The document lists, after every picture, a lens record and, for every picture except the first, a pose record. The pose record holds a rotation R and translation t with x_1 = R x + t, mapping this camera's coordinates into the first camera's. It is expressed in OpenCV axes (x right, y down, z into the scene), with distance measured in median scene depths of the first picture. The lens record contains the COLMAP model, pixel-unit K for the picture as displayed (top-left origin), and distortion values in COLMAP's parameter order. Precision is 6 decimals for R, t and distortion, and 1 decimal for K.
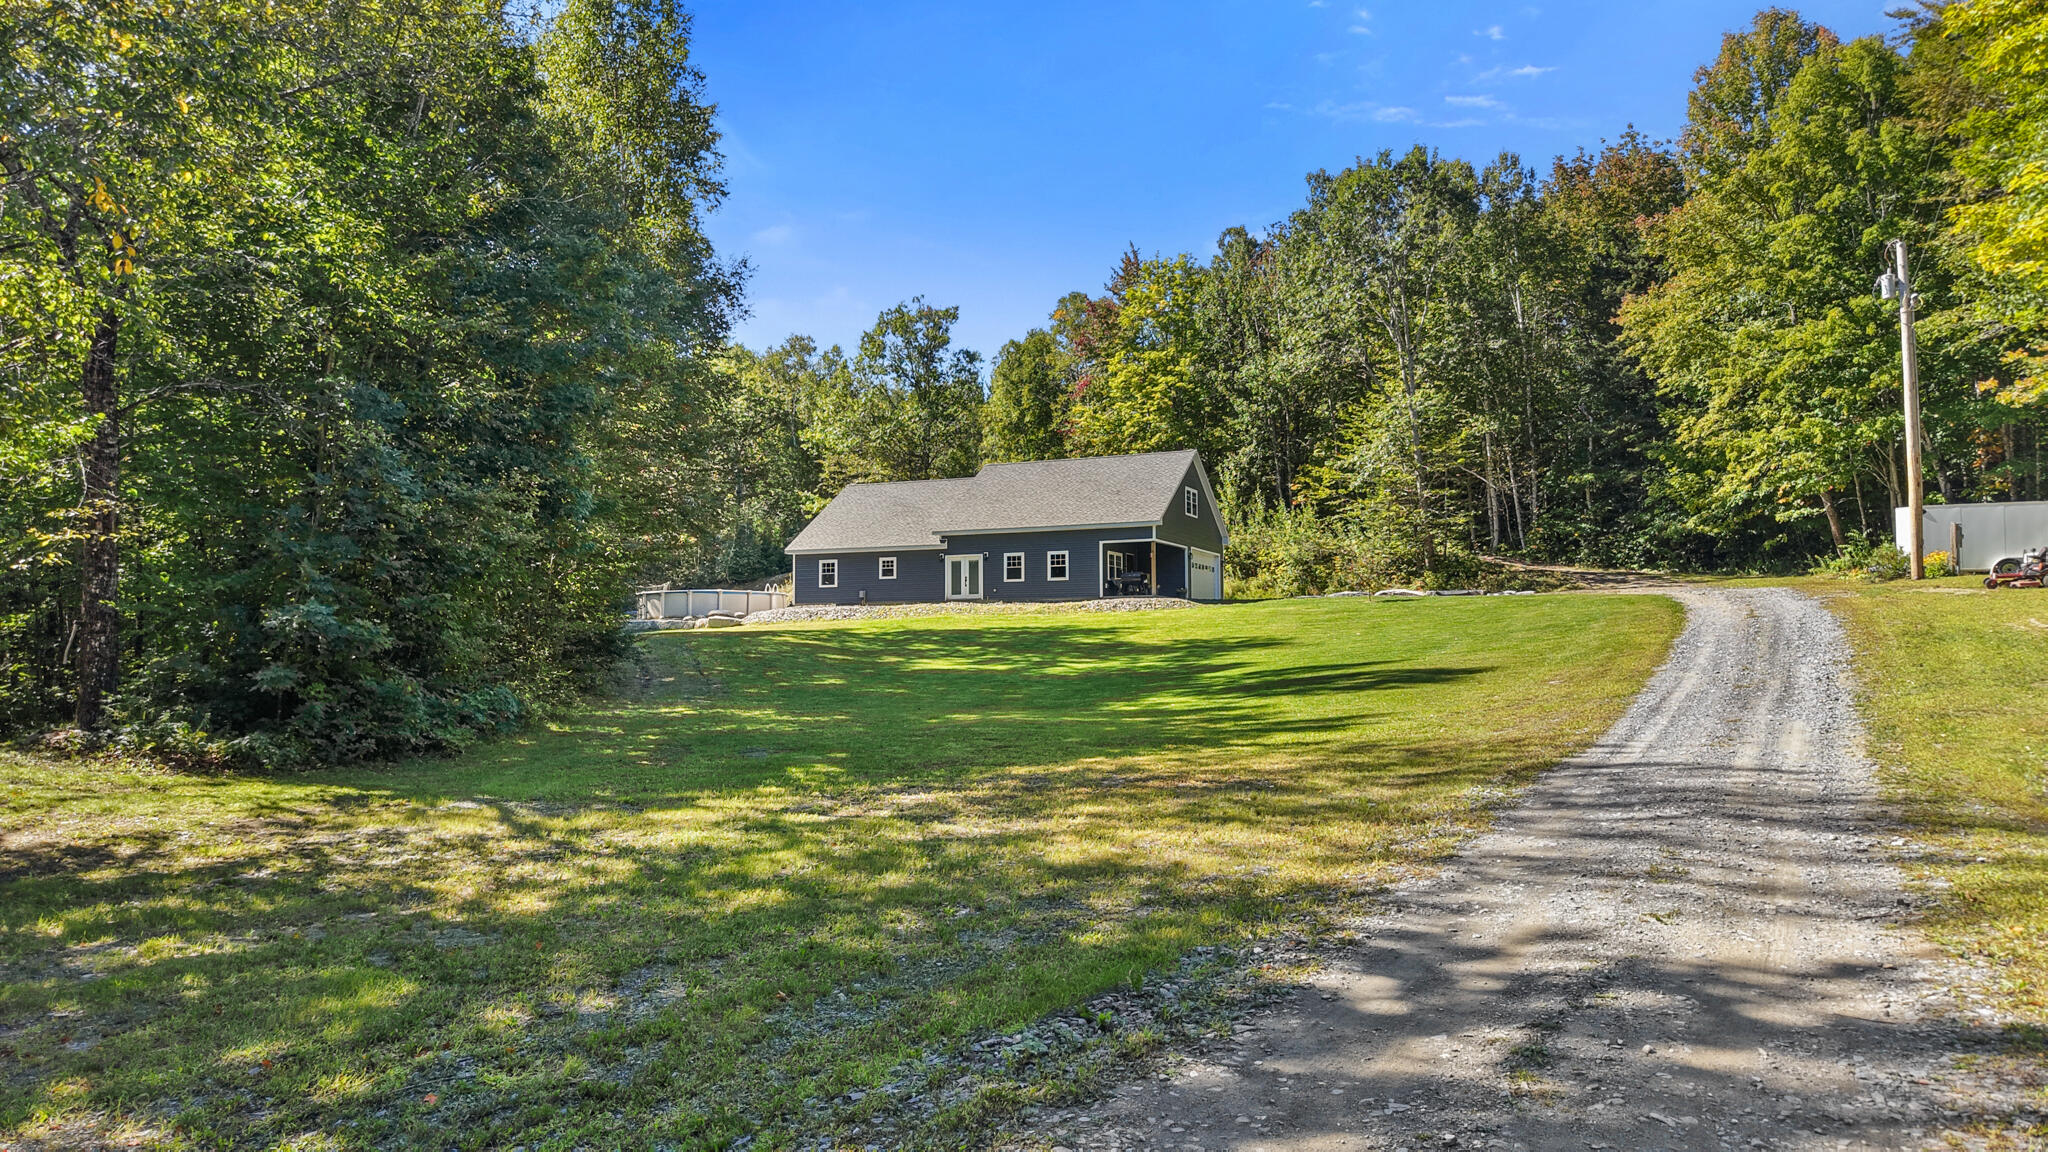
lens RADIAL K [[1388.8, 0, 1024.0], [0, 1388.8, 576.0], [0, 0, 1]] dist [0.004420, -0.004457]
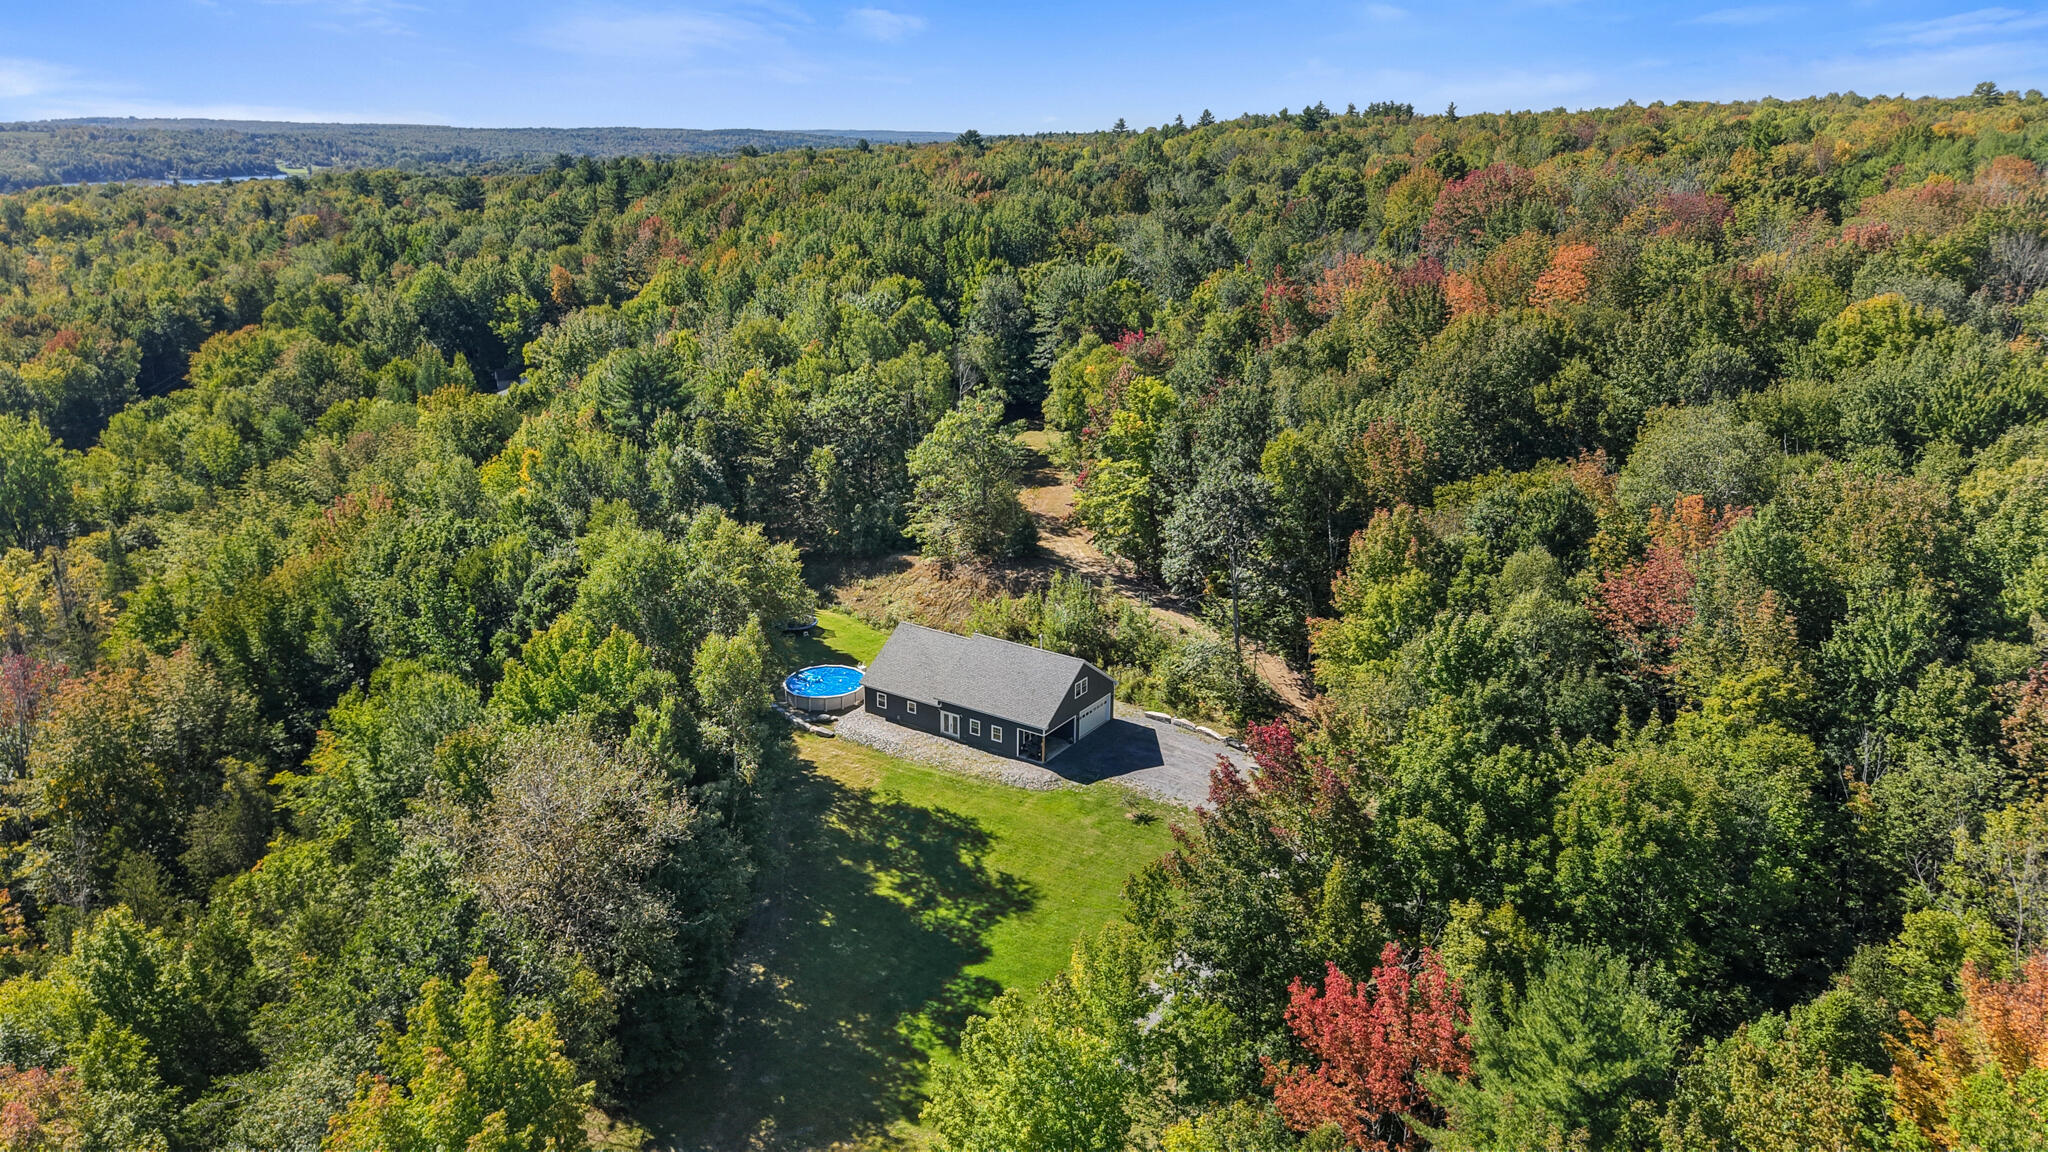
lens RADIAL K [[1388.8, 0, 1024.0], [0, 1388.8, 576.0], [0, 0, 1]] dist [0.004420, -0.004457]
pose [[0.984514, 0.066923, -0.162031, 0.297683], [-0.003005, 0.930575, 0.366090, -0.755207], [0.175282, -0.359934, 0.916365, -0.510072]]
